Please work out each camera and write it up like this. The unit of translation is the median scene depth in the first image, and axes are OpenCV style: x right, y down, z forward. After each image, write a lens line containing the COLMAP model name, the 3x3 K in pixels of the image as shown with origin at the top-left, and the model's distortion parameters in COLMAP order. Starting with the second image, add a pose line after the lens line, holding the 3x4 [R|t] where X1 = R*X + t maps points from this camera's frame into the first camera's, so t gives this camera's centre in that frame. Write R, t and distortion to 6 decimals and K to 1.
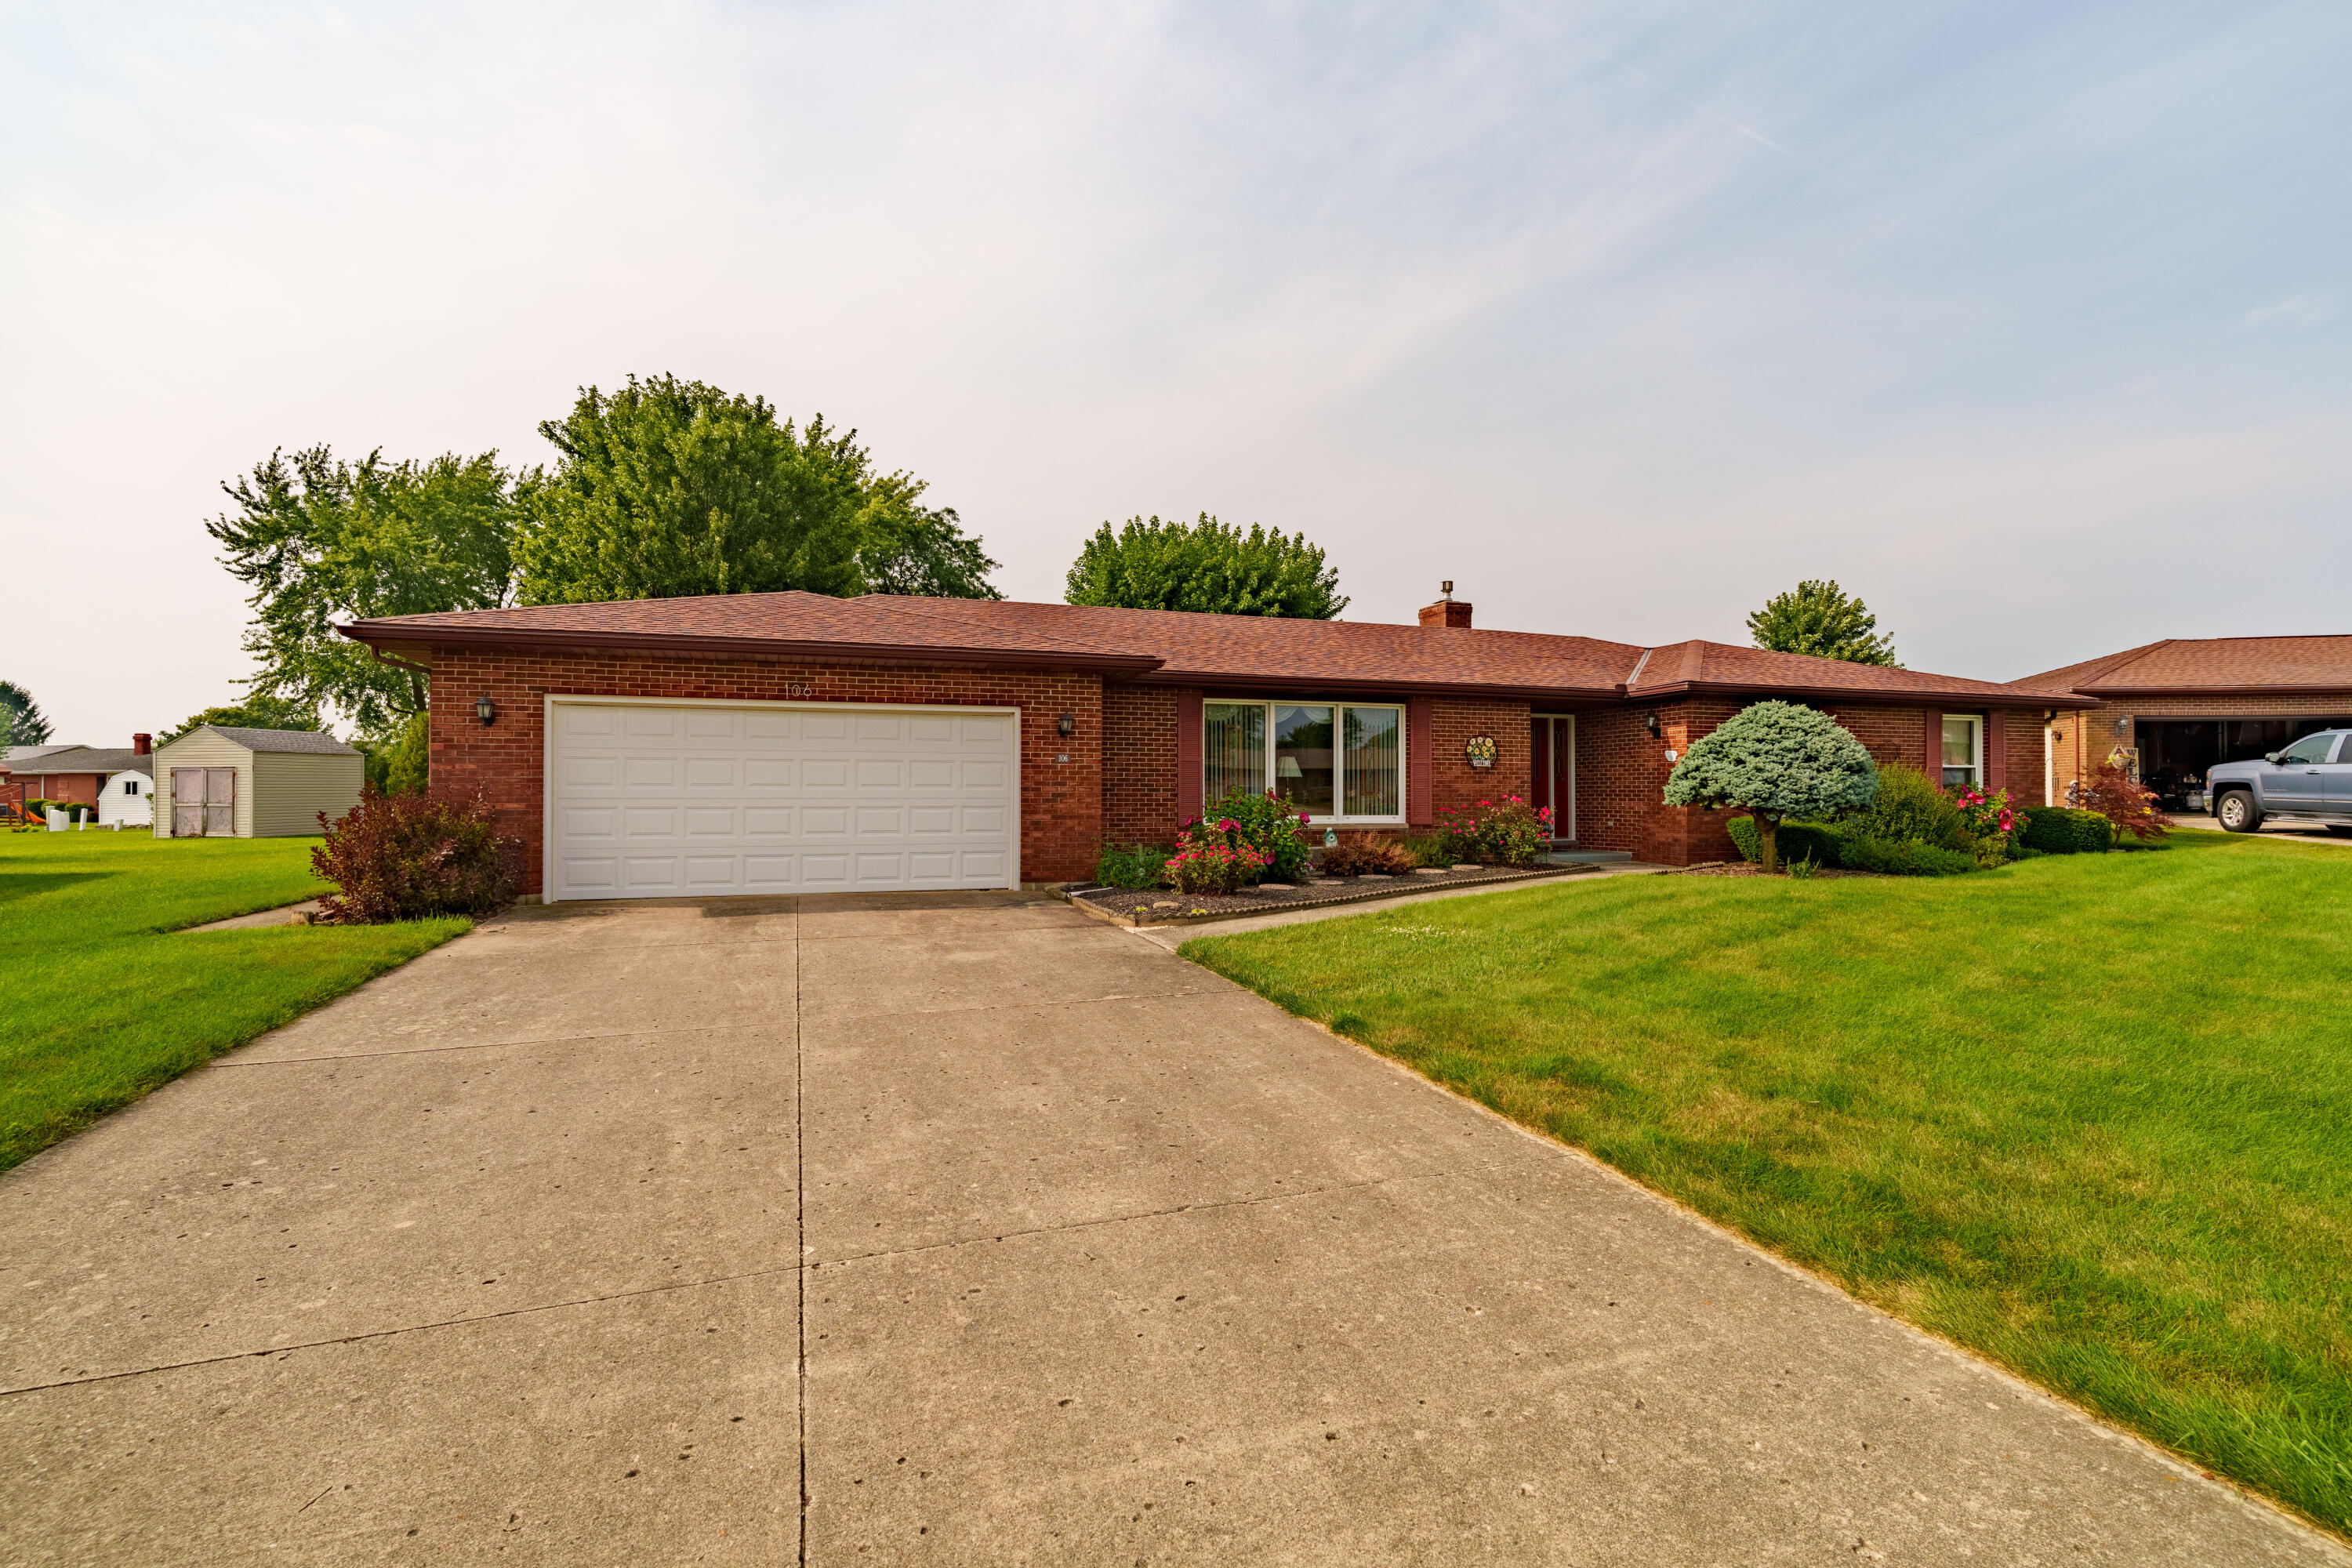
lens RADIAL K [[1113.9, 0, 1163.6], [0, 1113.9, 778.0], [0, 0, 1]] dist [0.004244, 0.000171]
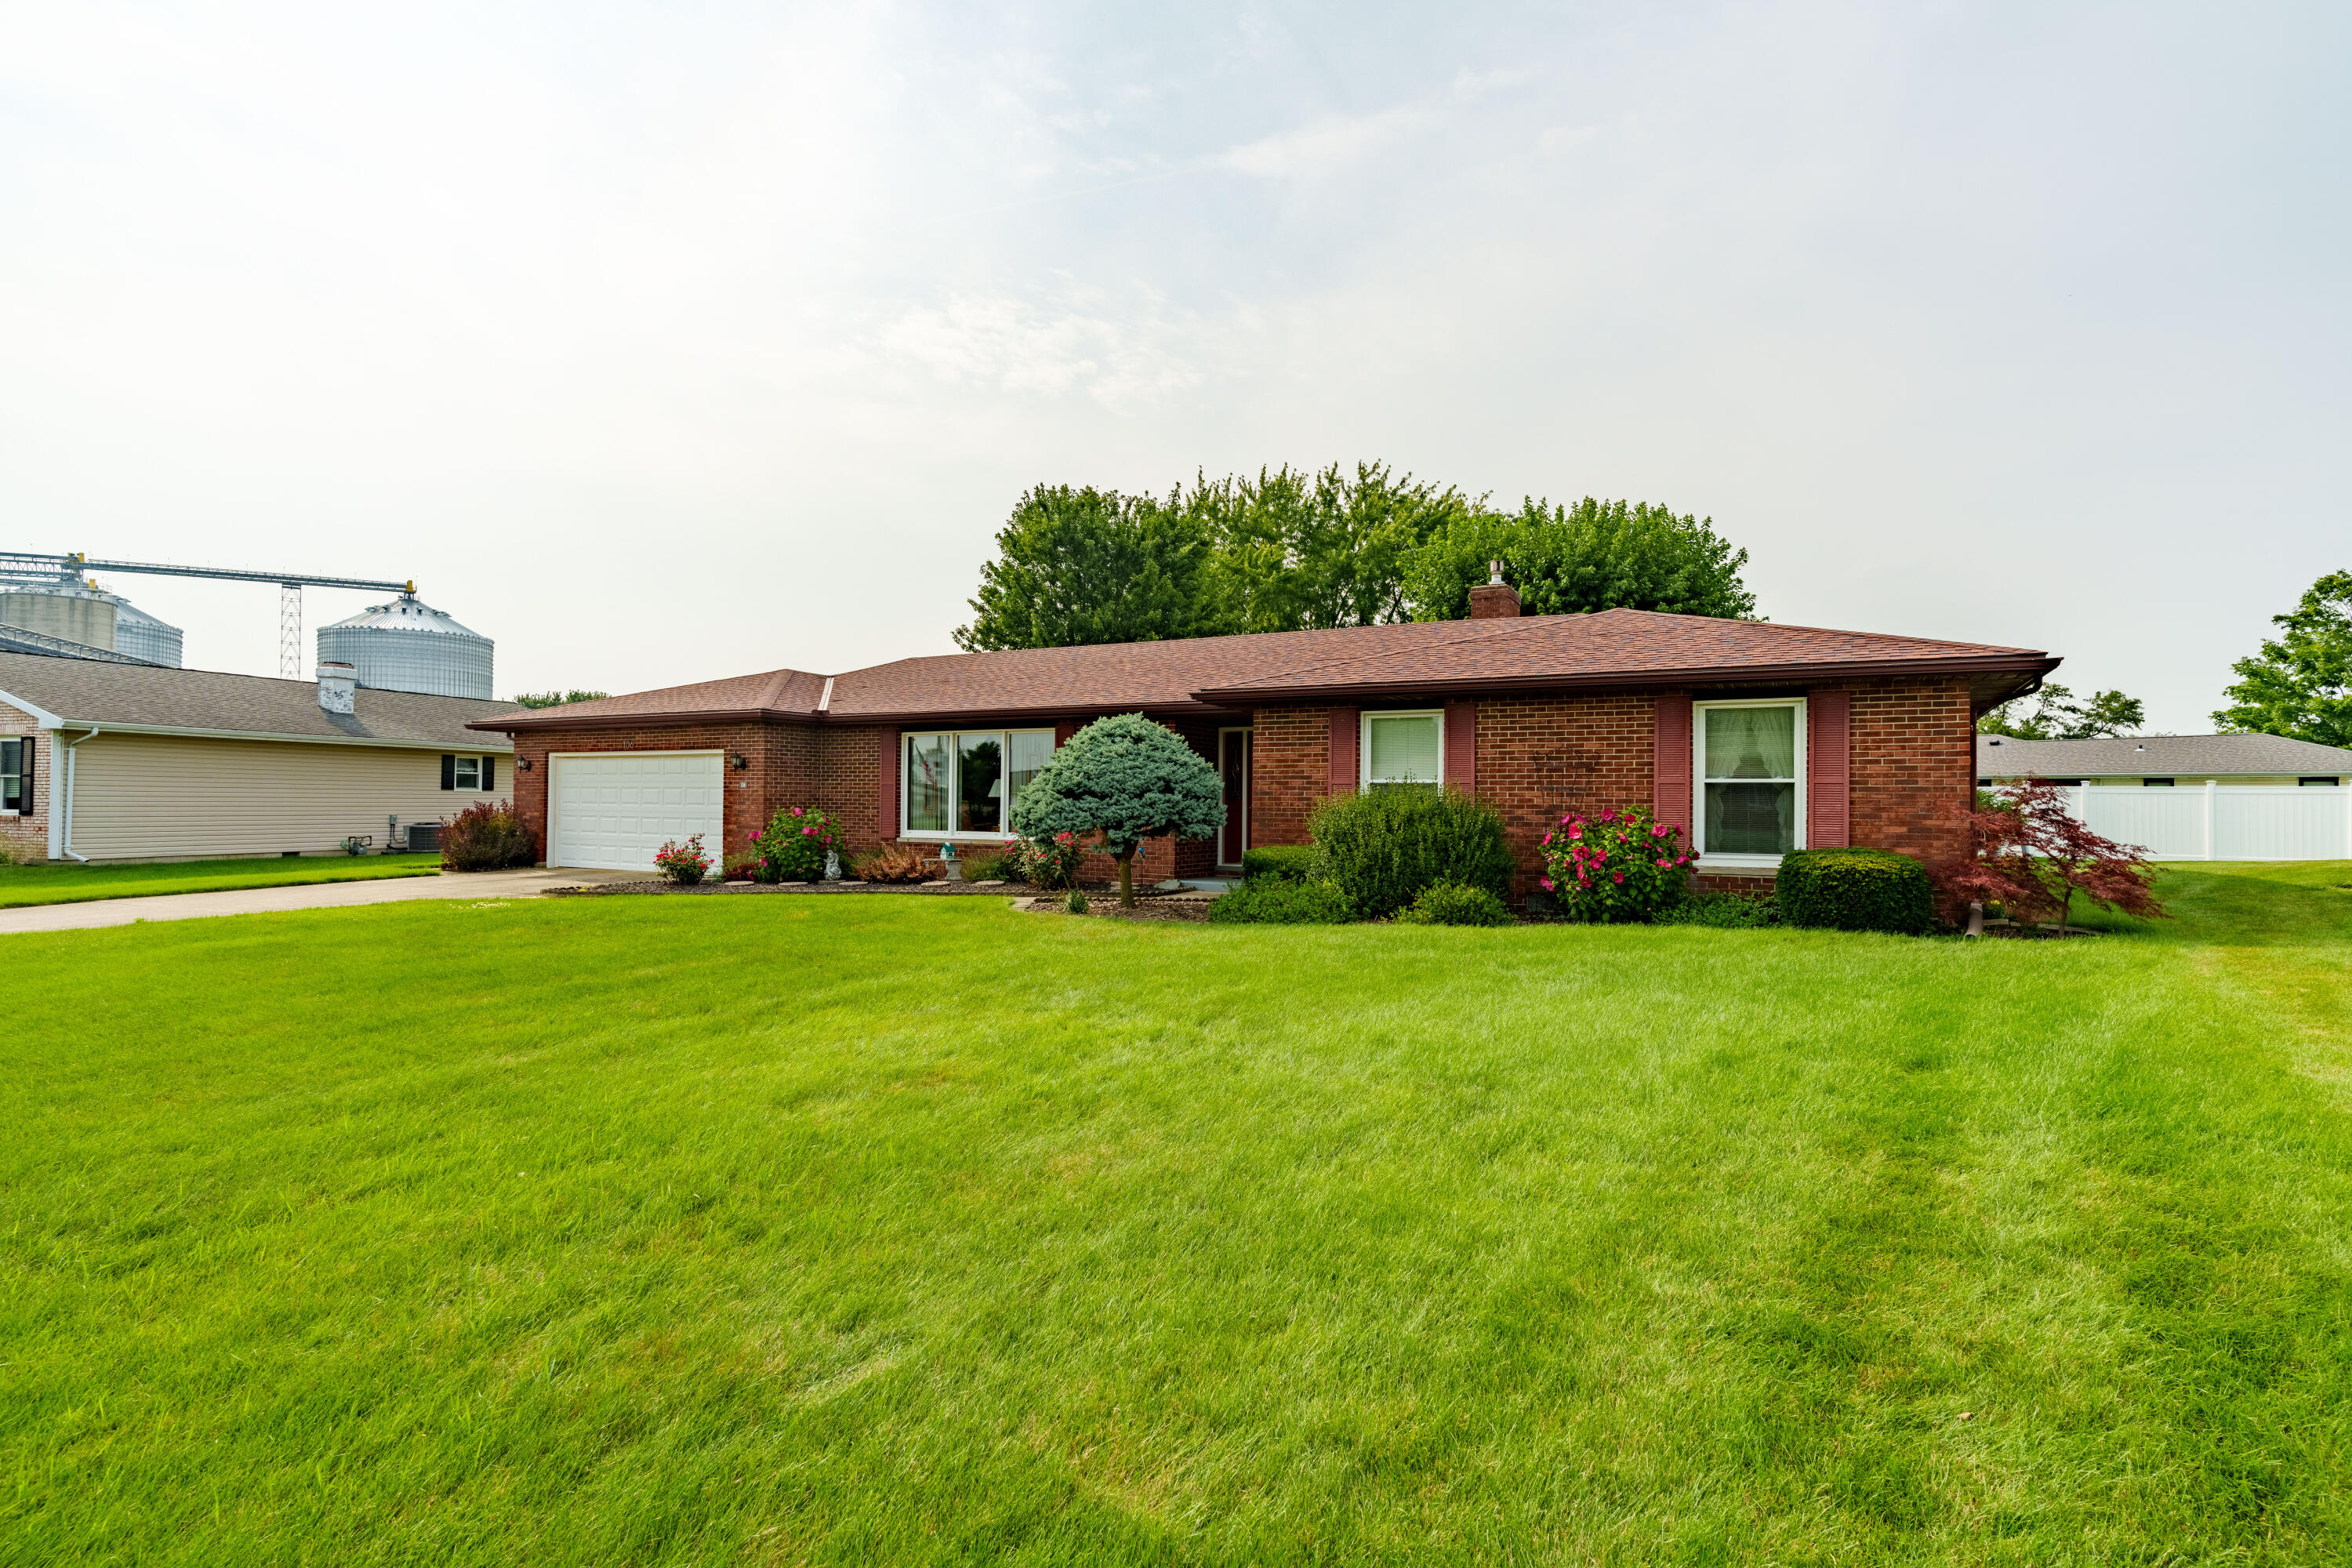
lens RADIAL K [[1163.6, 0, 1197.5], [0, 1163.6, 774.2], [0, 0, 1]] dist [0.000121, 0.000053]
pose [[0.671064, -0.012964, -0.741286, 1.090583], [0.003368, 0.999890, -0.014437, -0.006518], [0.741392, 0.007191, 0.671034, 0.356441]]
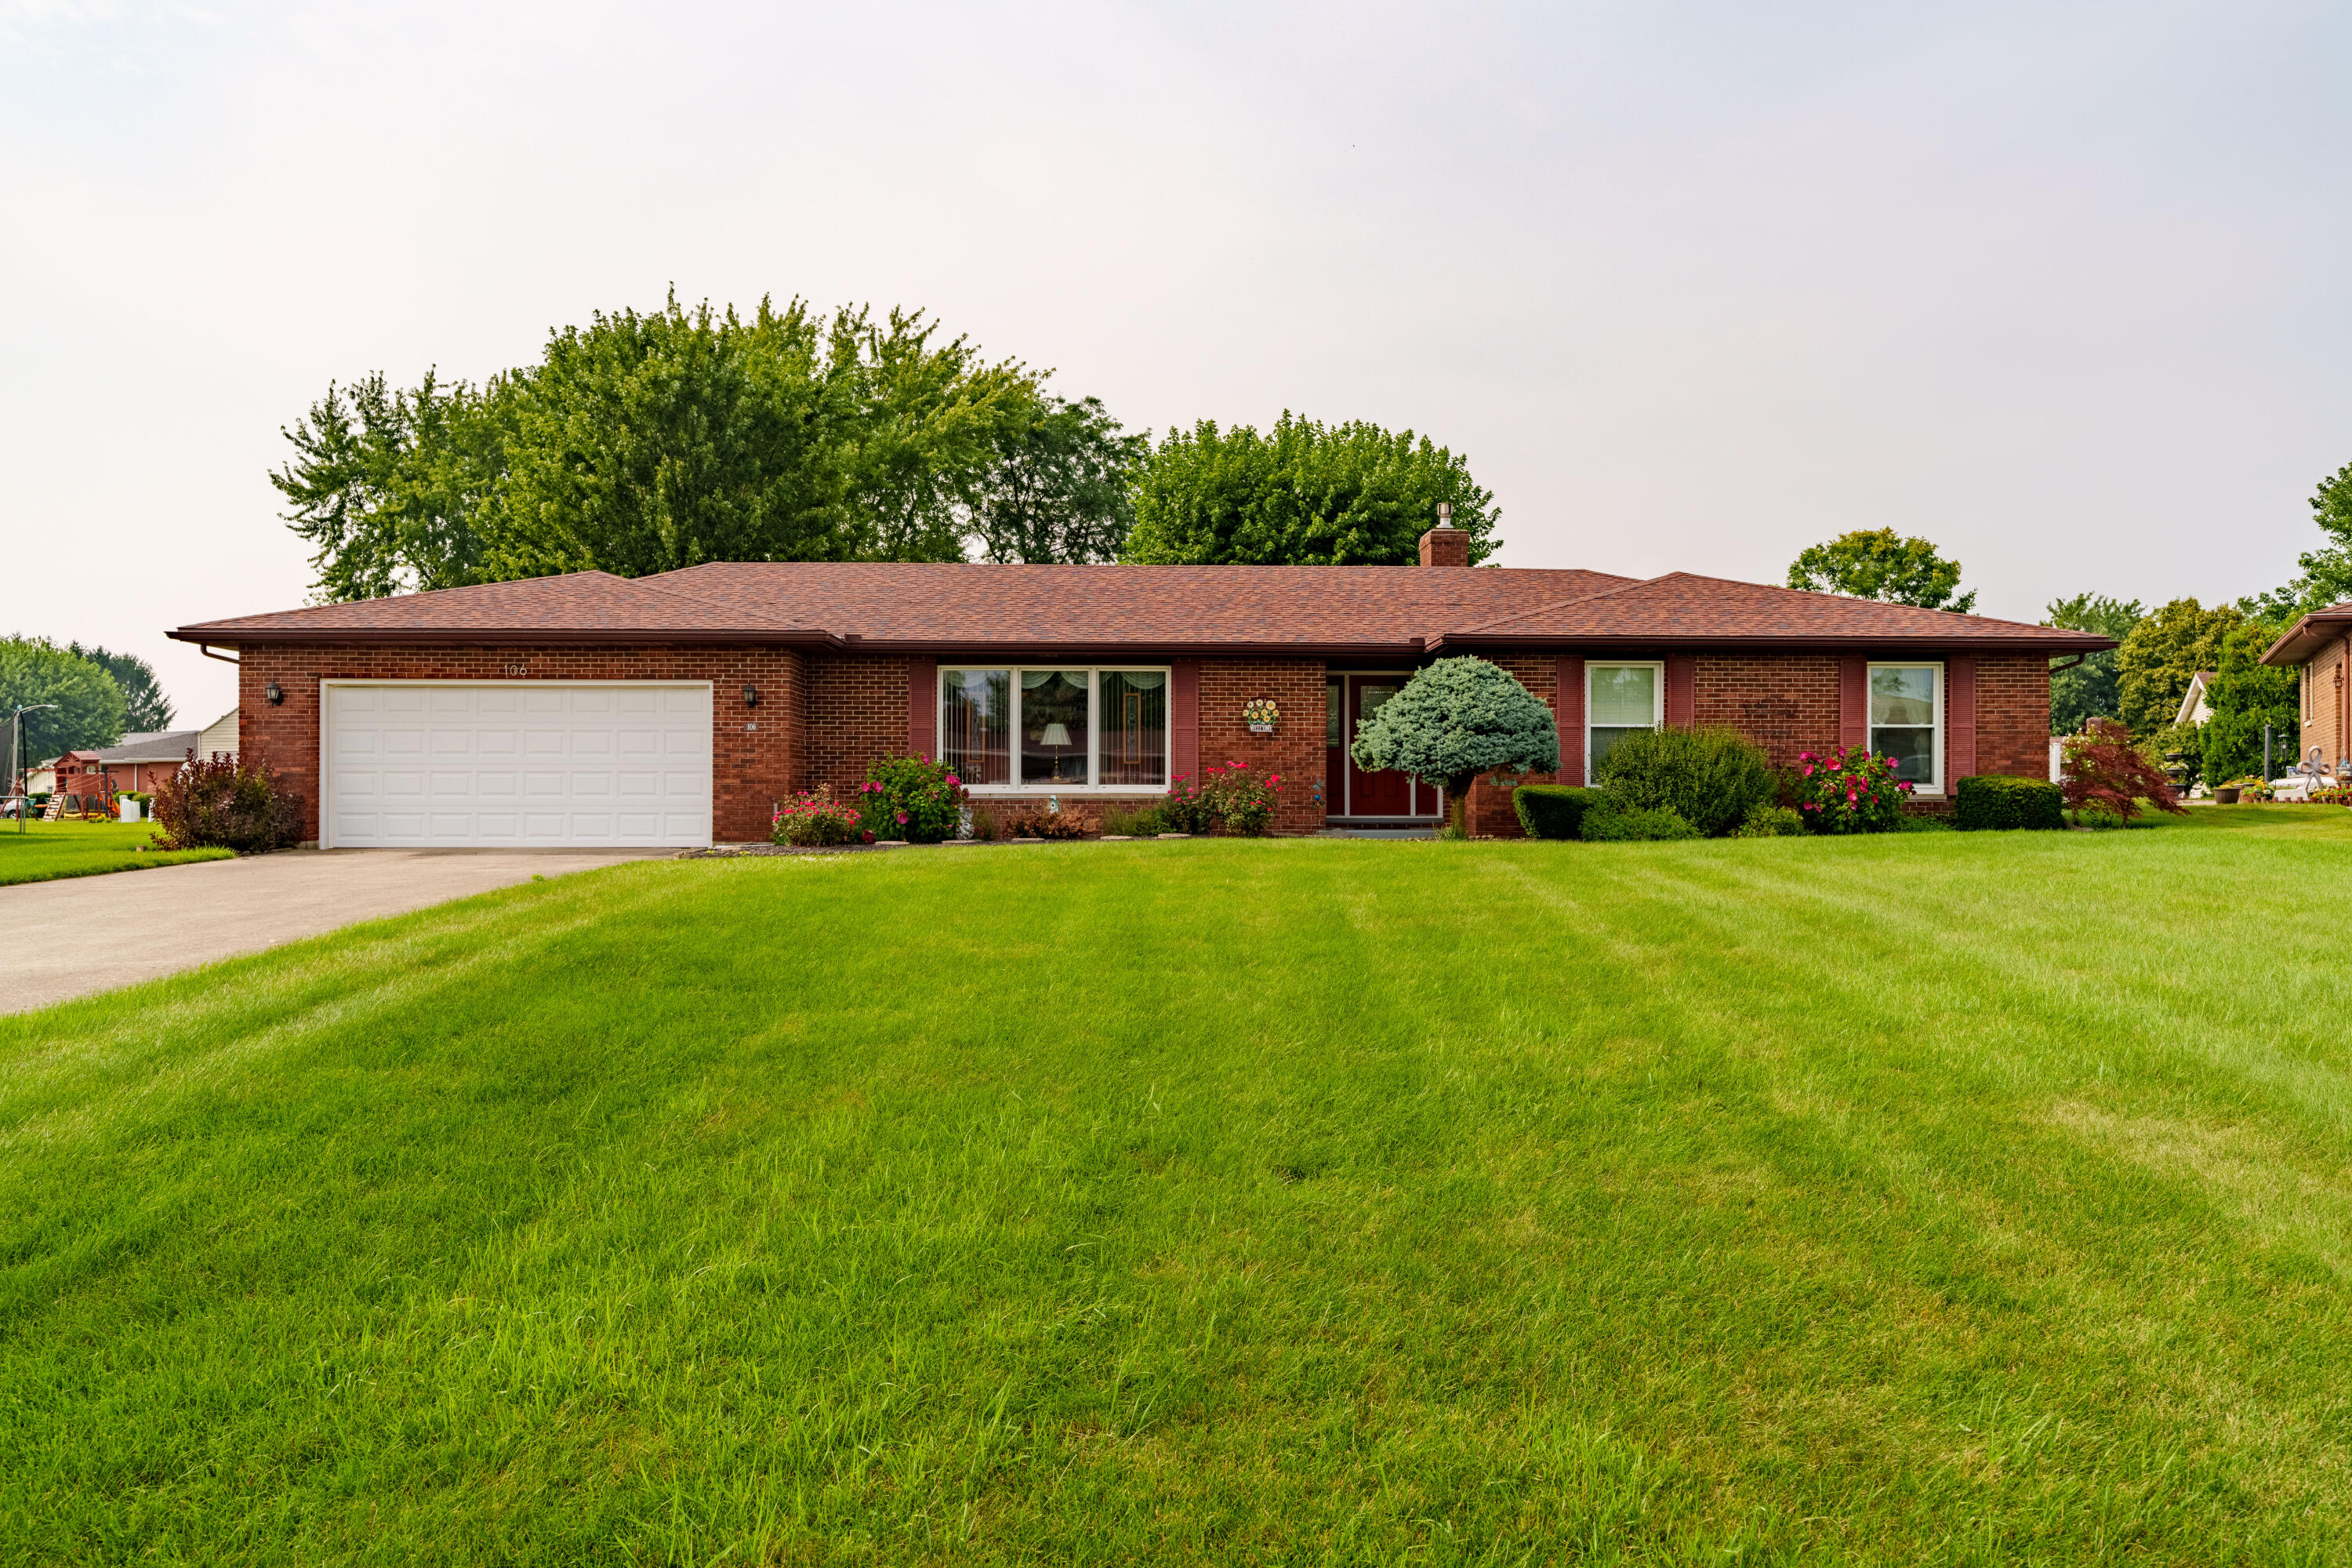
lens RADIAL K [[1824.2, 0, 1181.1], [0, 1824.2, 783.7], [0, 0, 1]] dist [-0.000677, -0.005899]
pose [[0.958457, -0.002487, -0.285228, 0.647988], [0.004556, 0.999968, 0.006590, 0.022033], [0.285202, -0.007615, 0.958437, -0.458598]]
